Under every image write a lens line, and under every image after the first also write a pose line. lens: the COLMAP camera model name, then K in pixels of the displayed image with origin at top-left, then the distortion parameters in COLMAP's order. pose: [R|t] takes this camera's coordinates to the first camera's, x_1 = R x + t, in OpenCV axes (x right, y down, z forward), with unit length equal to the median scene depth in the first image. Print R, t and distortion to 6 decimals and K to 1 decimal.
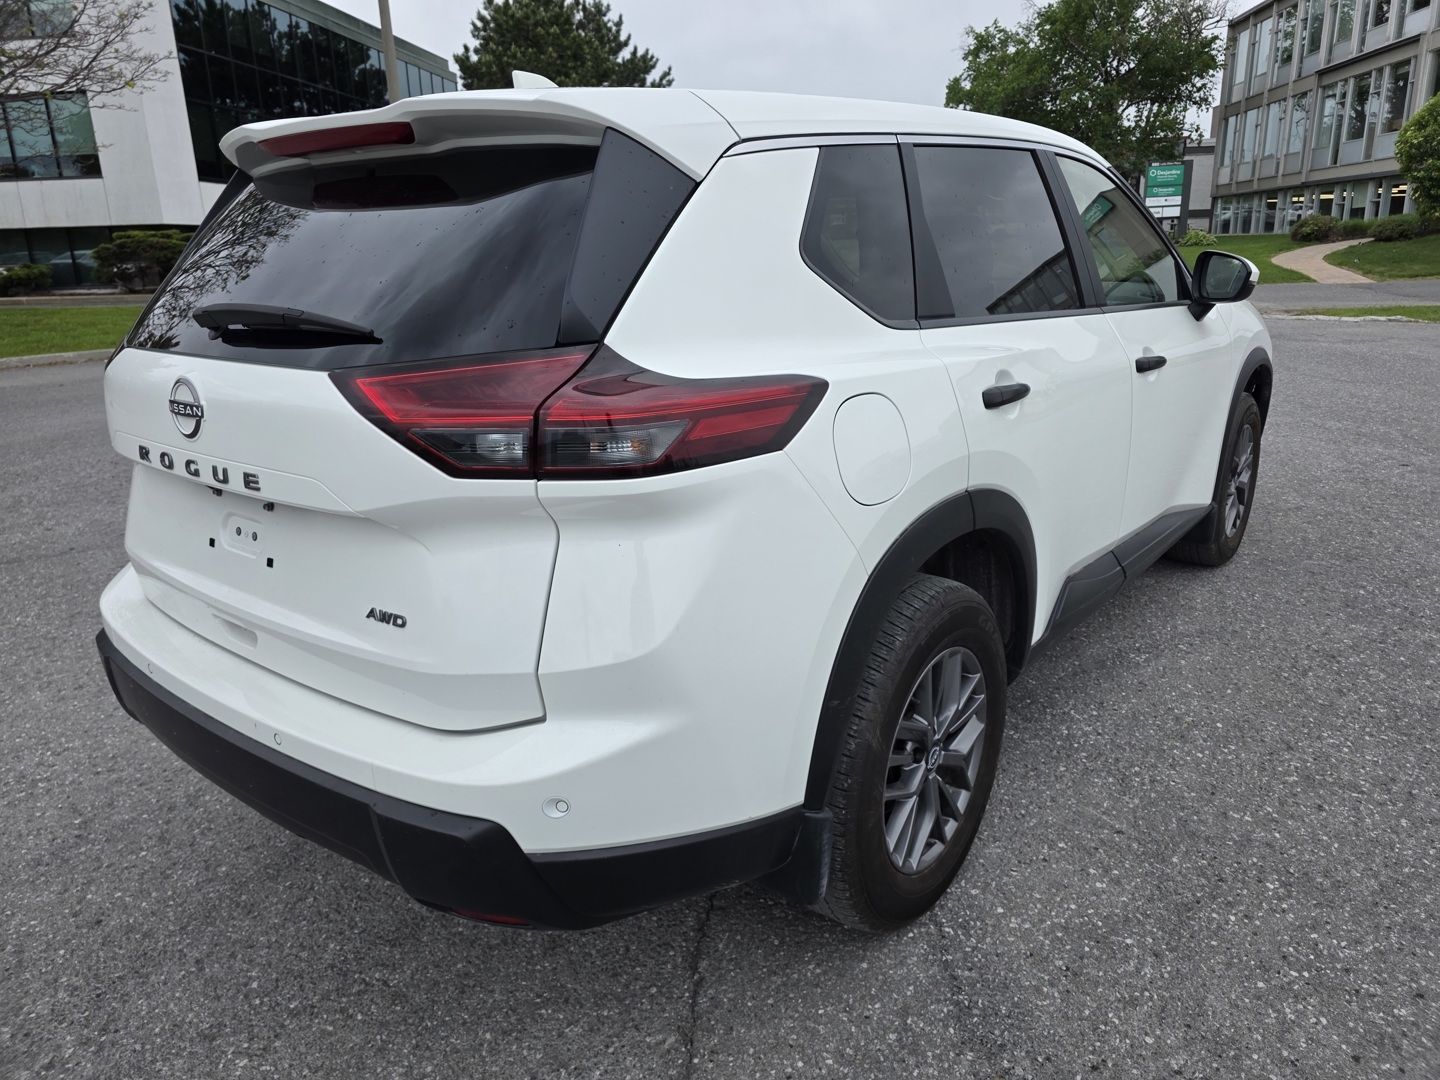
lens RADIAL K [[975.7, 0, 724.3], [0, 975.7, 535.1], [0, 0, 1]] dist [0.033046, -0.025709]
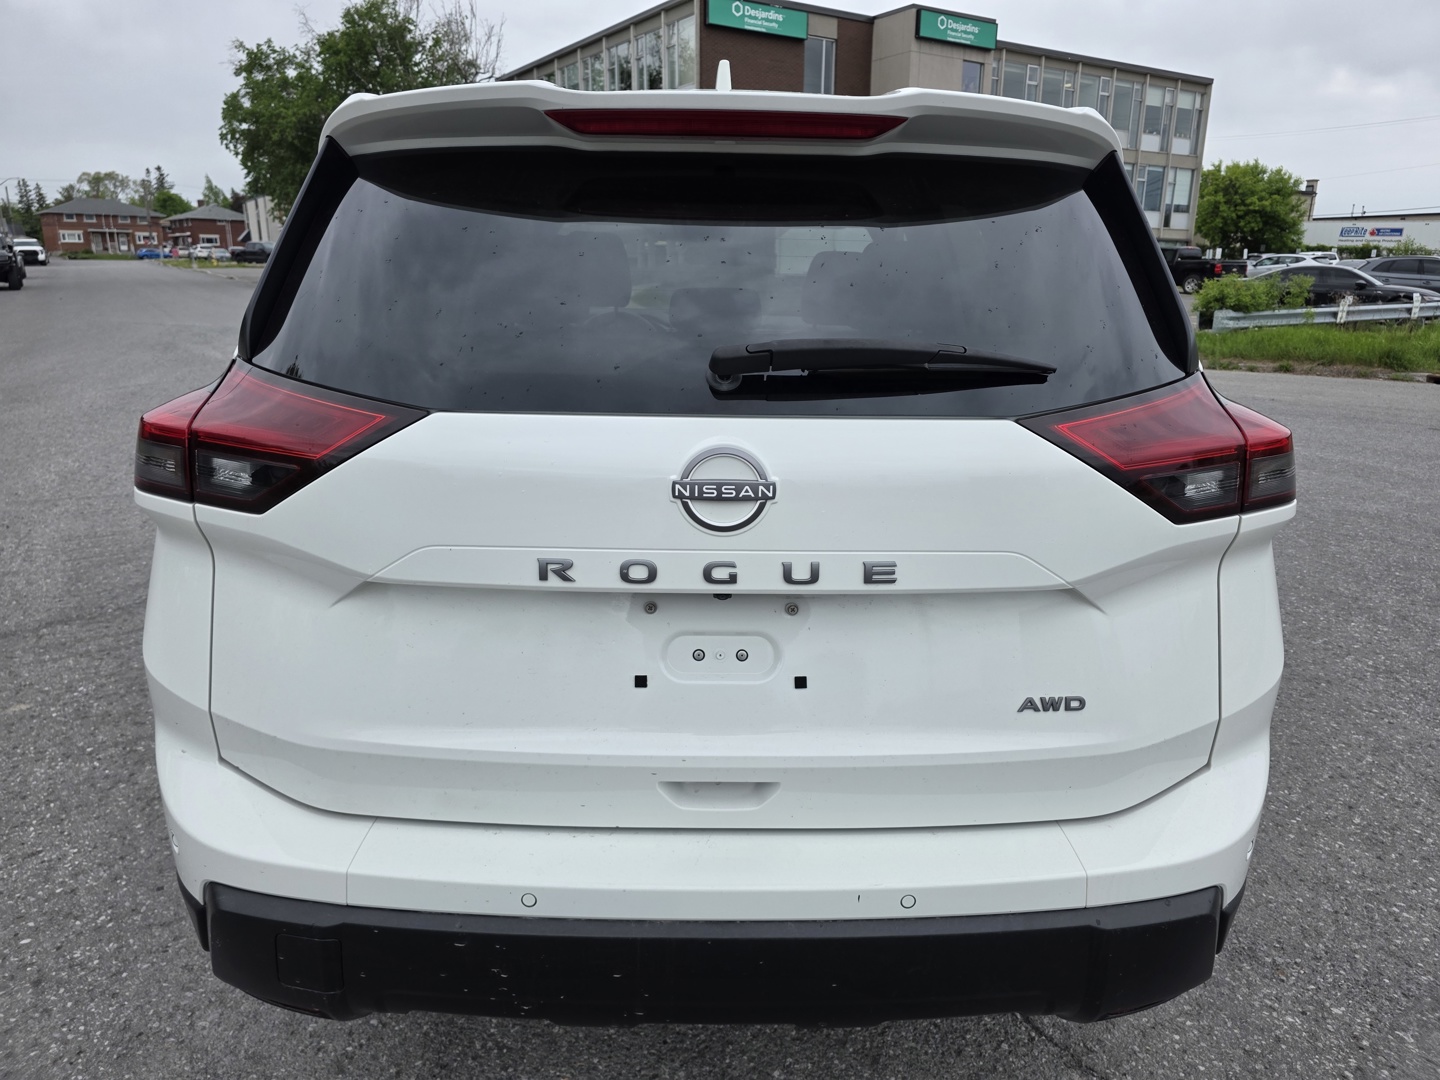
lens RADIAL K [[975.7, 0, 722.9], [0, 975.7, 542.3], [0, 0, 1]] dist [0.033046, -0.025709]
pose [[0.779206, -0.140749, 0.610760, -0.108631], [0.154870, 0.987480, 0.029982, -0.012579], [-0.607333, 0.071226, 0.791248, 0.050419]]
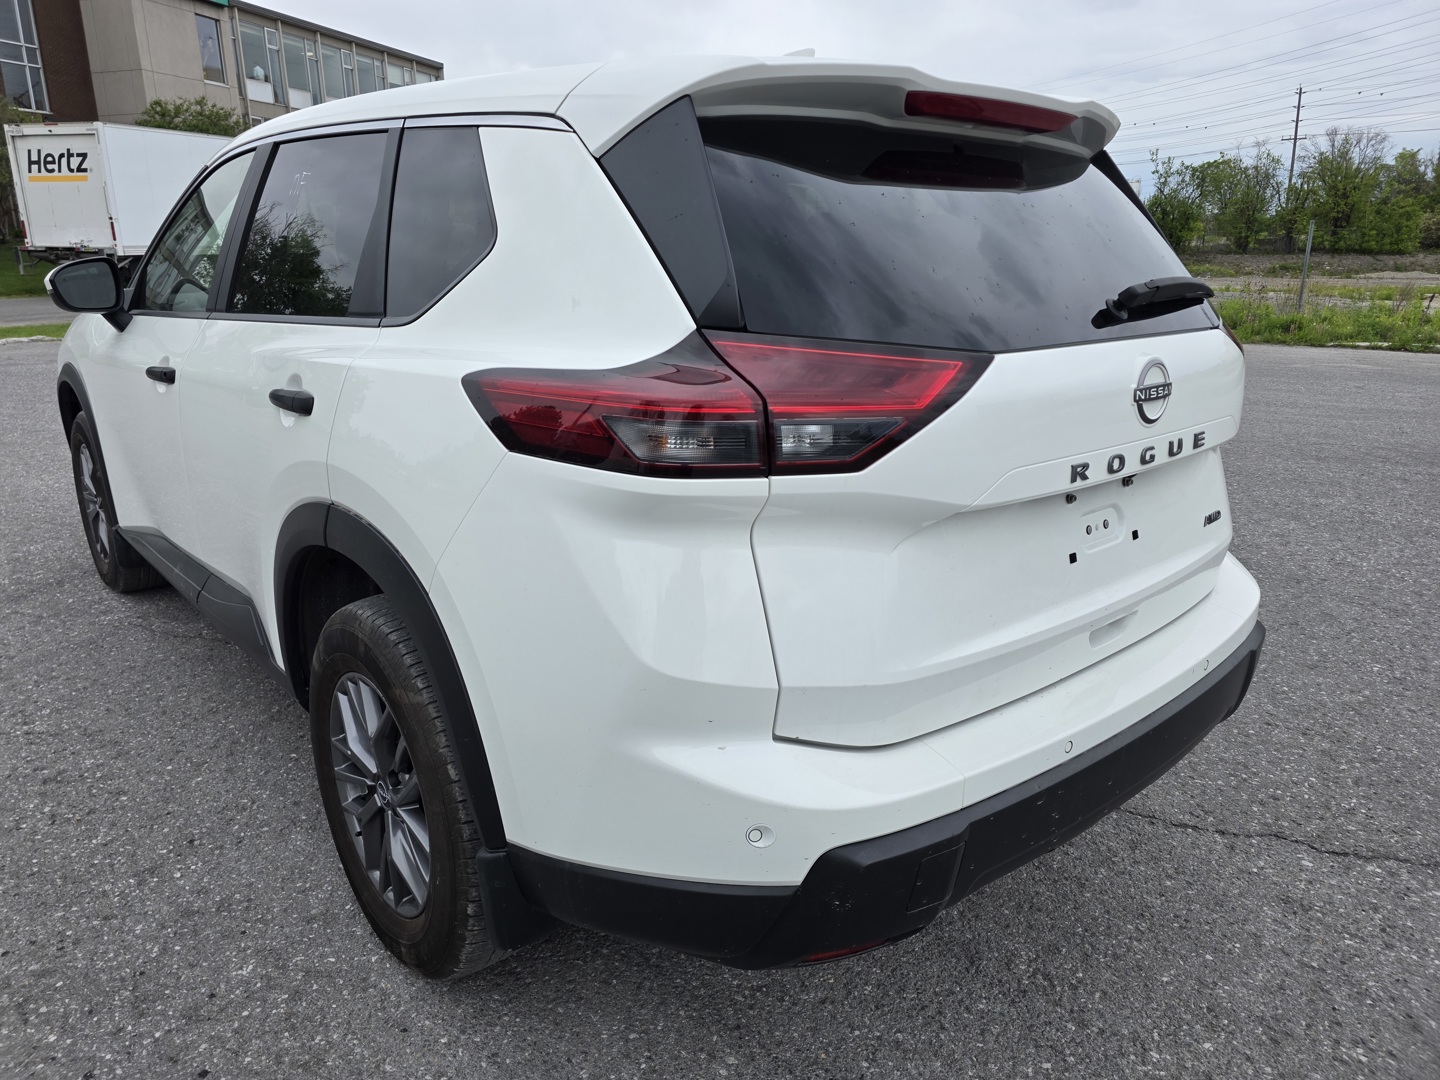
lens RADIAL K [[975.7, 0, 712.1], [0, 975.7, 537.6], [0, 0, 1]] dist [0.033046, -0.025709]
pose [[0.198334, -0.260267, 0.944947, -0.172784], [0.281383, 0.938635, 0.199469, -0.033787], [-0.938875, 0.226331, 0.259398, 0.131587]]
